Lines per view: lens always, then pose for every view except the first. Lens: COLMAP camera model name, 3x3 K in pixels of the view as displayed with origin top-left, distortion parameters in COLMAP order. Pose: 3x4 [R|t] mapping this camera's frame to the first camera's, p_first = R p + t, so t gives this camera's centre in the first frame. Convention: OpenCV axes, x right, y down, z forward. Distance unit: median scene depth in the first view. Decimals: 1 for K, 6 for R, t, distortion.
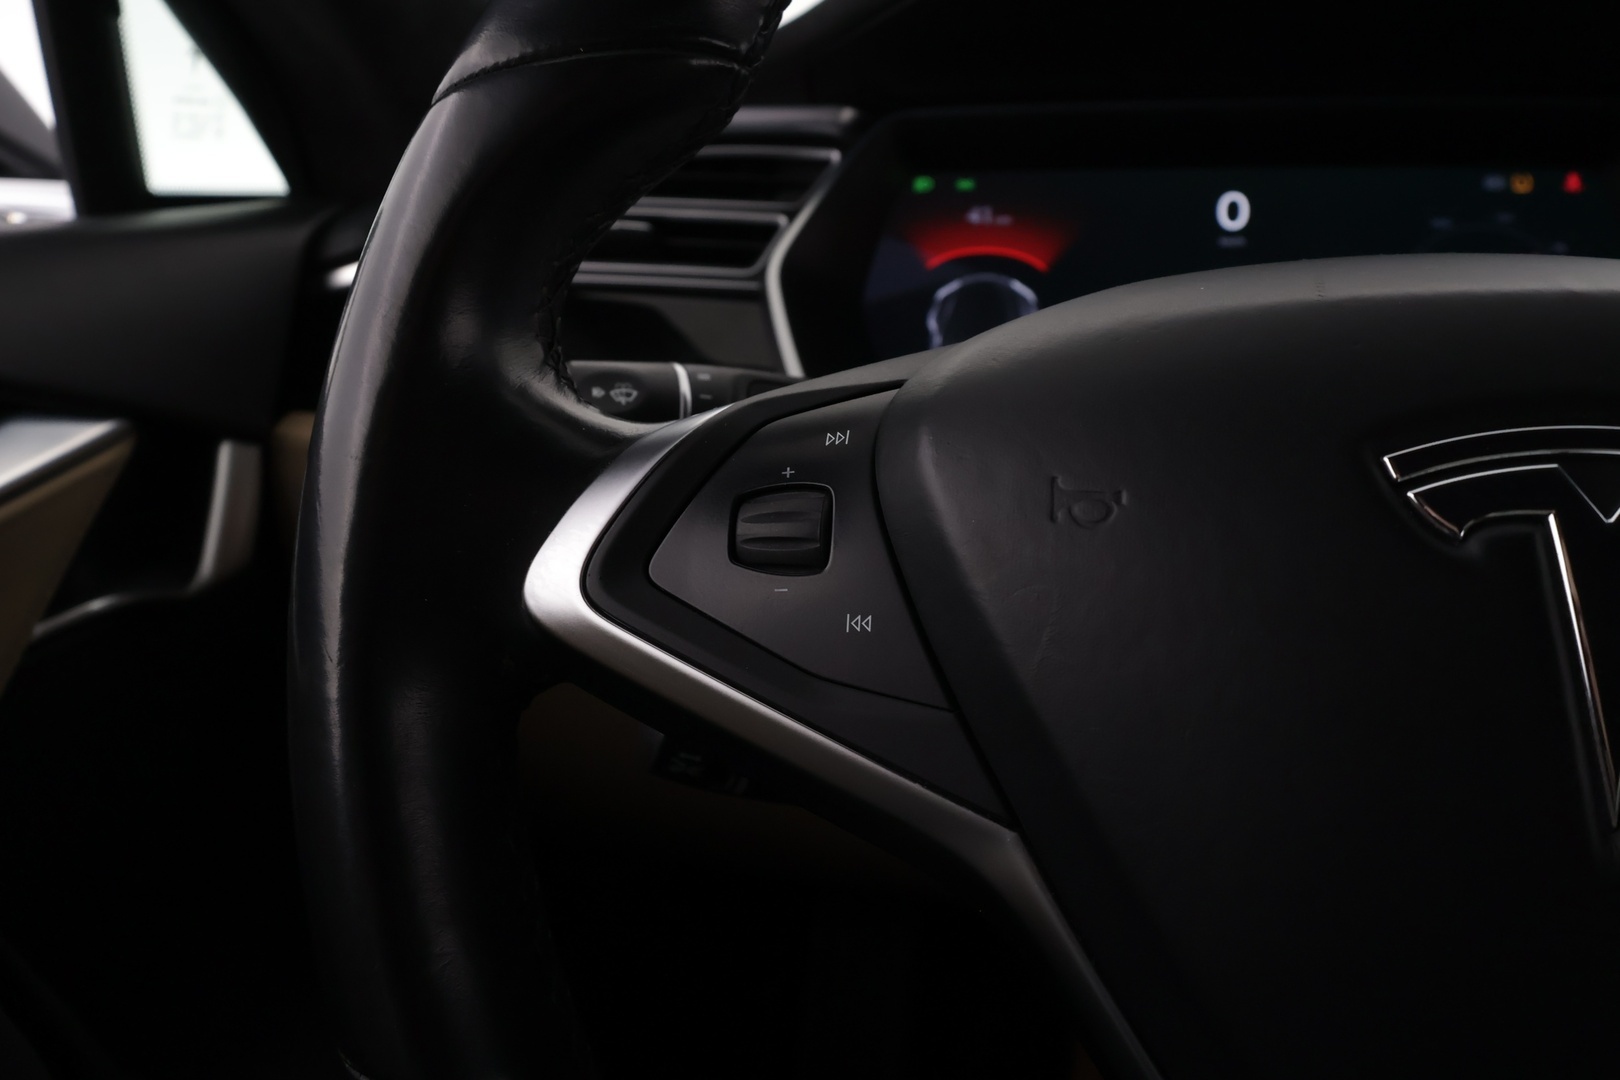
lens RADIAL K [[1279.2, 0, 816.6], [0, 1279.2, 553.0], [0, 0, 1]] dist [0.005689, 0.003211]
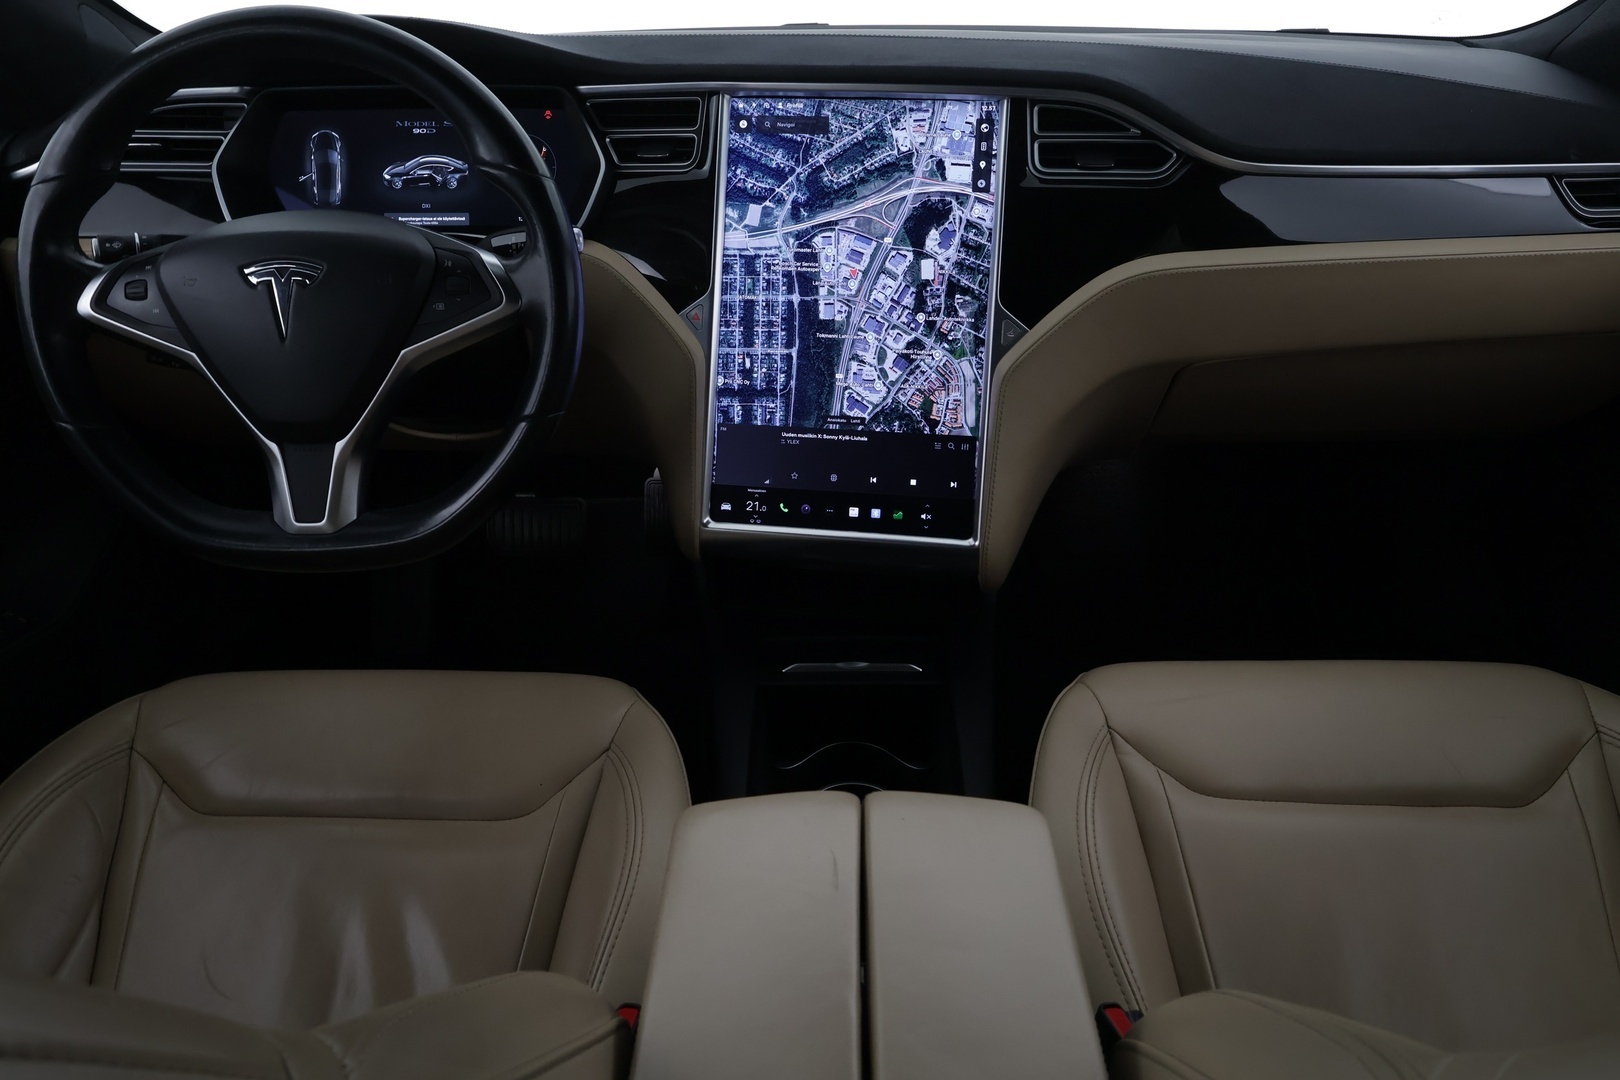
lens RADIAL K [[1279.2, 0, 811.1], [0, 1279.2, 536.1], [0, 0, 1]] dist [0.005689, 0.003211]
pose [[0.986815, -0.083999, 0.138352, 0.777181], [0.052287, 0.974400, 0.218657, -0.017679], [-0.153177, -0.208539, 0.965944, -1.856026]]
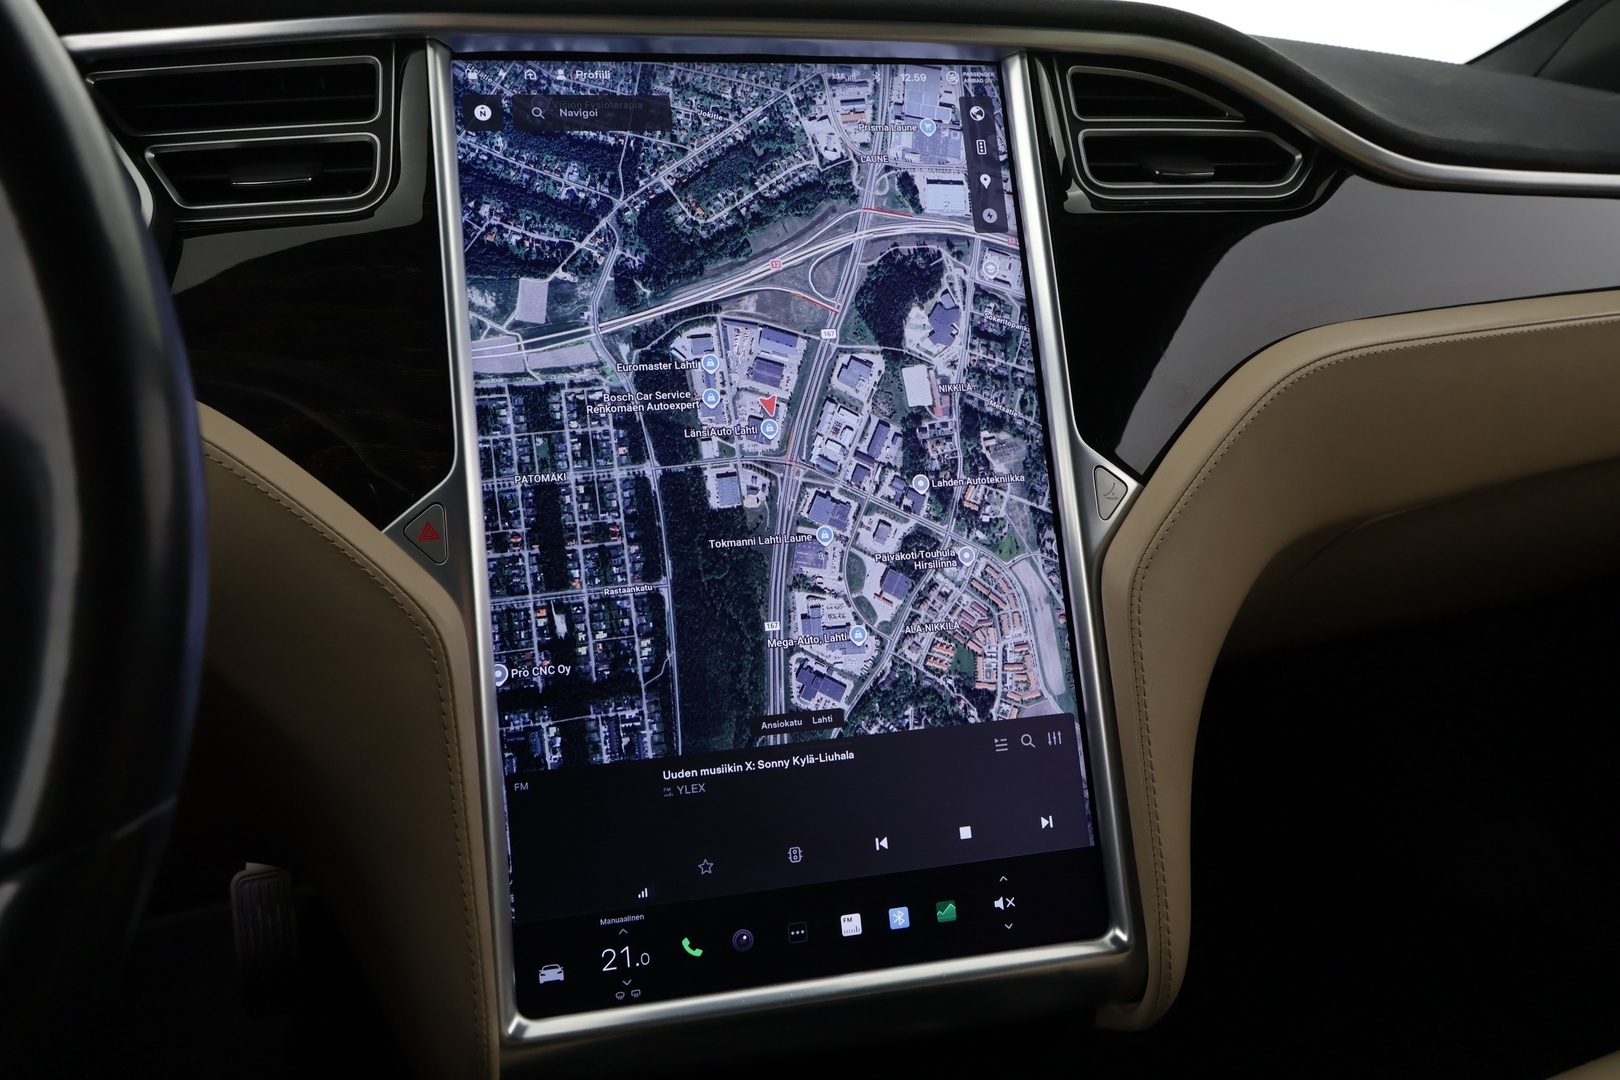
lens RADIAL K [[1279.2, 0, 811.4], [0, 1279.2, 538.3], [0, 0, 1]] dist [0.005689, 0.003211]
pose [[0.848724, -0.154946, 0.505628, 0.663090], [0.142270, 0.987764, 0.063886, 0.090434], [-0.509340, 0.017714, 0.860383, -0.257966]]
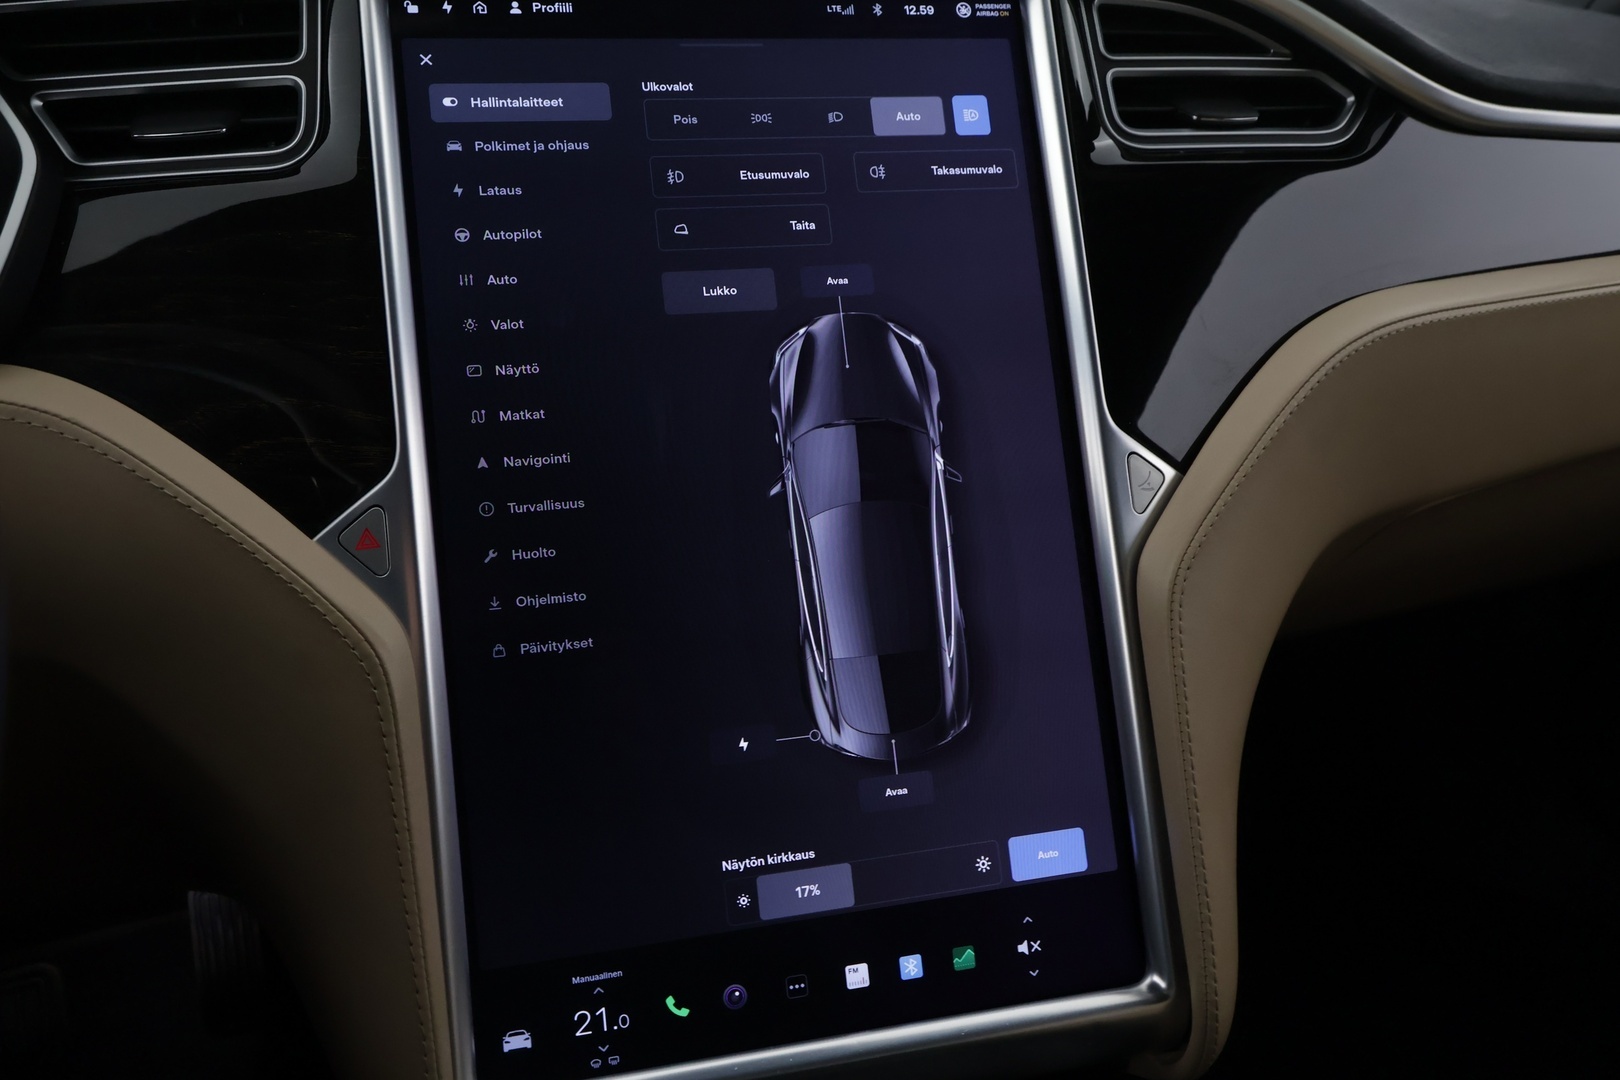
lens RADIAL K [[1279.2, 0, 808.6], [0, 1279.2, 539.5], [0, 0, 1]] dist [0.005689, 0.003211]
pose [[0.844359, -0.178023, 0.505337, 0.739008], [0.150640, 0.984018, 0.094954, 0.066619], [-0.514165, -0.004052, 0.857682, -0.127092]]
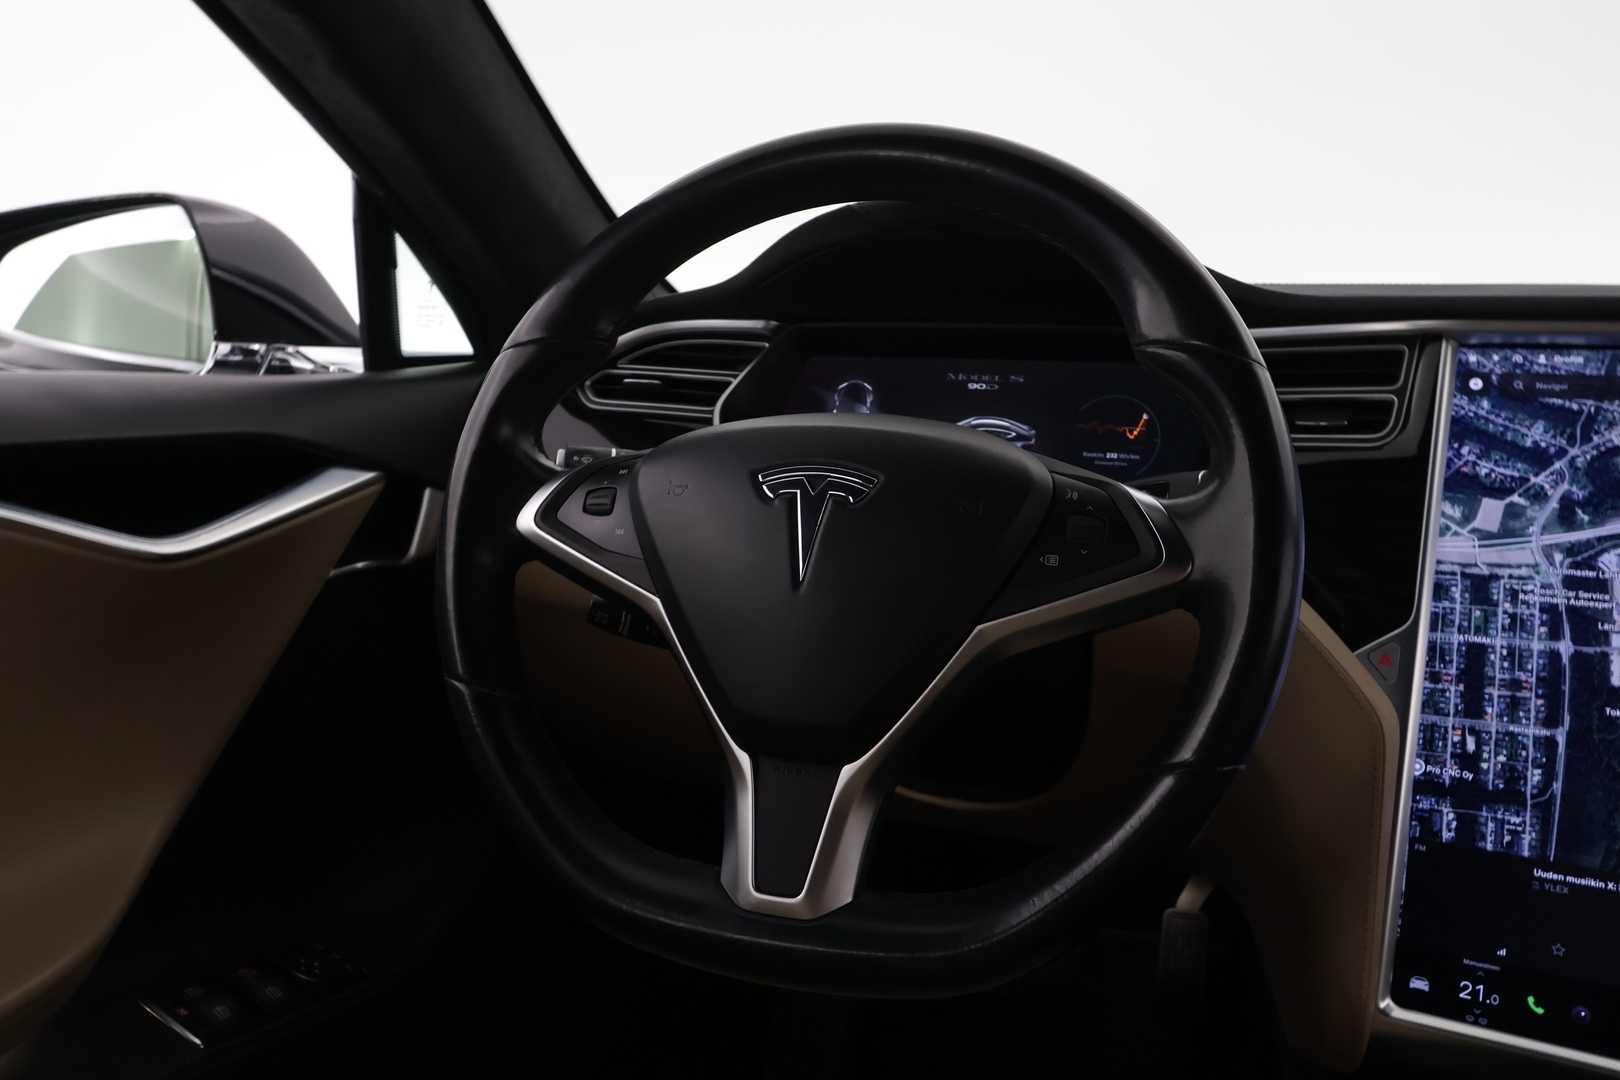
lens RADIAL K [[1279.2, 0, 814.7], [0, 1279.2, 542.7], [0, 0, 1]] dist [0.005689, 0.003211]
pose [[0.988495, 0.044382, -0.144594, 0.441439], [-0.058923, 0.993452, -0.097881, 0.166139], [0.139303, 0.105275, 0.984638, -0.898786]]
